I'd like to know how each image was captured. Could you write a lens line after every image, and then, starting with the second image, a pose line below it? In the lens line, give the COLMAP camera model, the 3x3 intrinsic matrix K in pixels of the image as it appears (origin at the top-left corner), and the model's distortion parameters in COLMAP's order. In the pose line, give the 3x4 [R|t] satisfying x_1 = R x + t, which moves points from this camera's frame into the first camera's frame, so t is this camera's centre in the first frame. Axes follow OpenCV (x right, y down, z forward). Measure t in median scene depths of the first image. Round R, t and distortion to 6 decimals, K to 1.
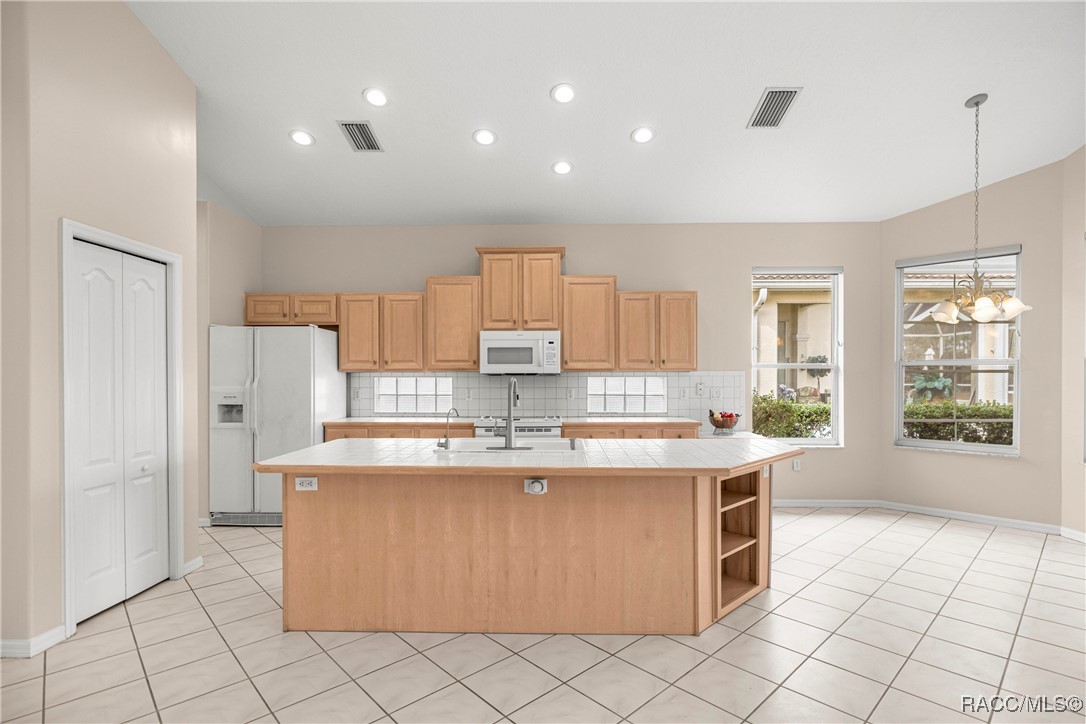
lens RADIAL K [[527.9, 0, 547.2], [0, 527.9, 380.8], [0, 0, 1]] dist [0.001607, 0.000937]
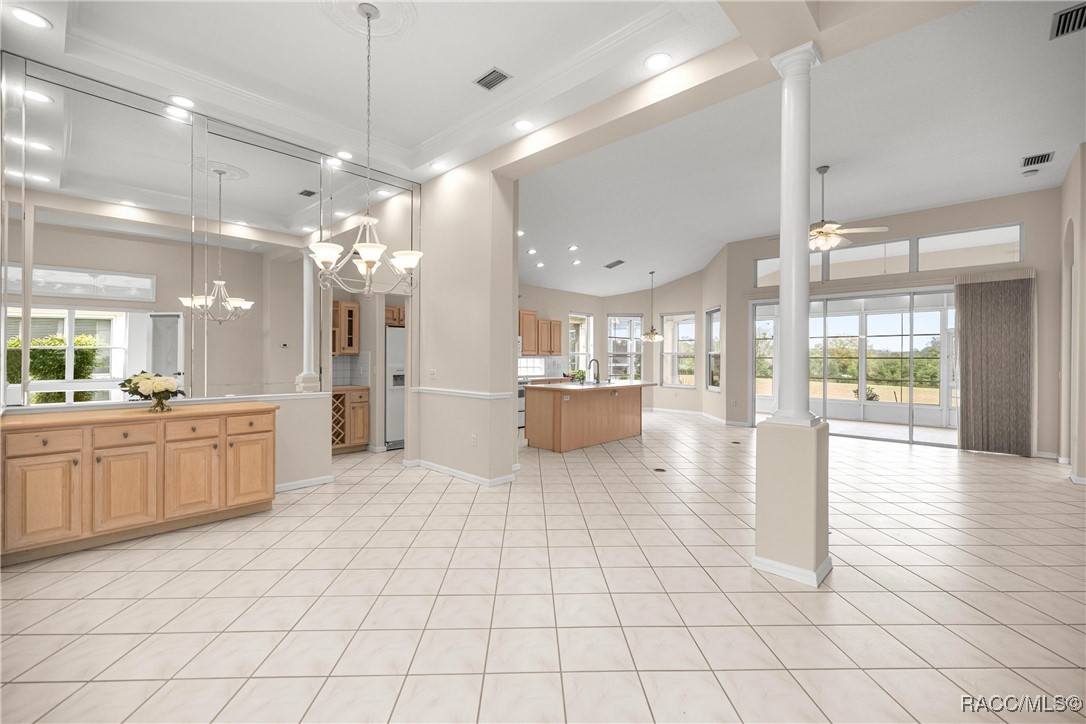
lens RADIAL K [[466.4, 0, 543.0], [0, 466.4, 362.0], [0, 0, 1]] dist [0.000839, -0.000023]
pose [[0.665013, -0.003724, 0.746823, -1.273085], [0.002196, 0.999993, 0.003030, 0.000798], [-0.746829, -0.000375, 0.665016, -0.282071]]
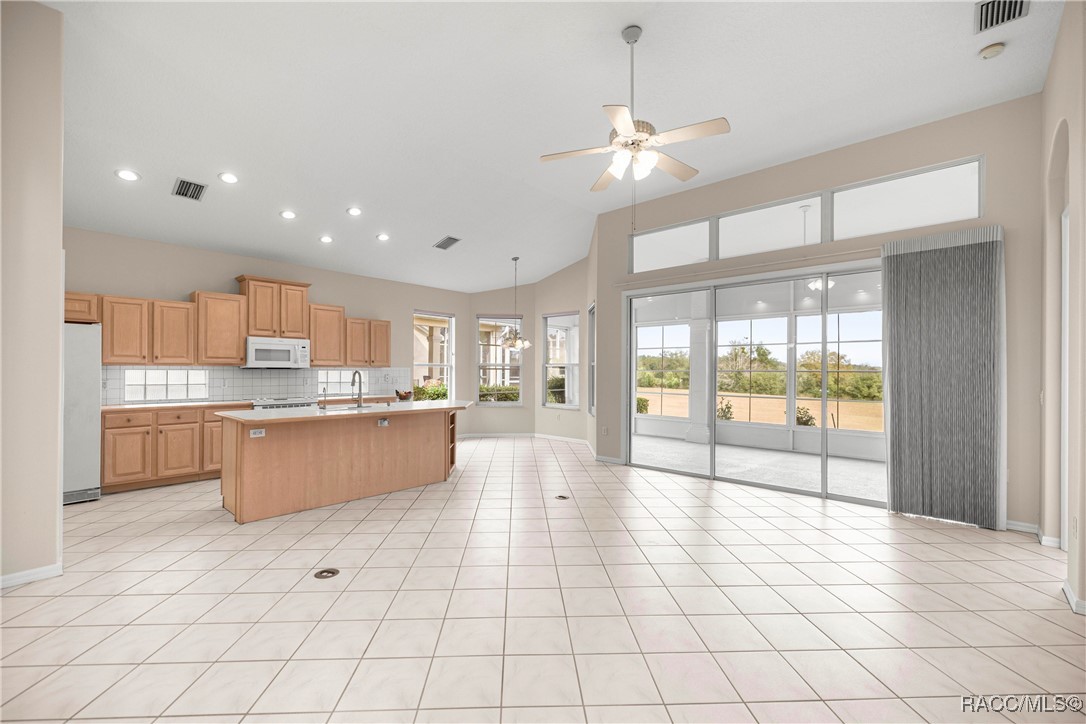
lens RADIAL K [[460.8, 0, 542.2], [0, 460.8, 373.1], [0, 0, 1]] dist [0.001464, 0.000285]
pose [[0.651497, 0.002495, 0.758647, -0.533216], [0.000089, 0.999994, -0.003366, 0.004784], [-0.758651, 0.002261, 0.651493, -0.355251]]
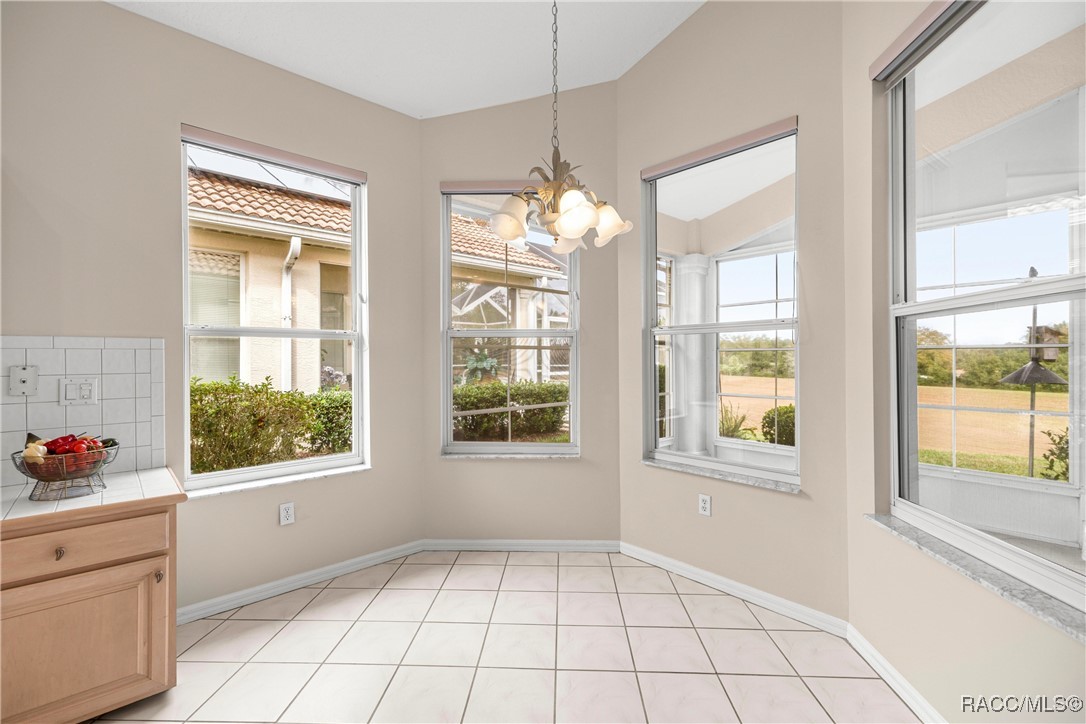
lens RADIAL K [[466.4, 0, 543.0], [0, 466.4, 362.0], [0, 0, 1]] dist [0.000839, -0.000023]
pose [[0.720563, -0.007387, 0.693351, 0.345389], [0.009930, 0.999951, 0.000333, 0.004958], [-0.693319, 0.006645, 0.720600, 0.490031]]
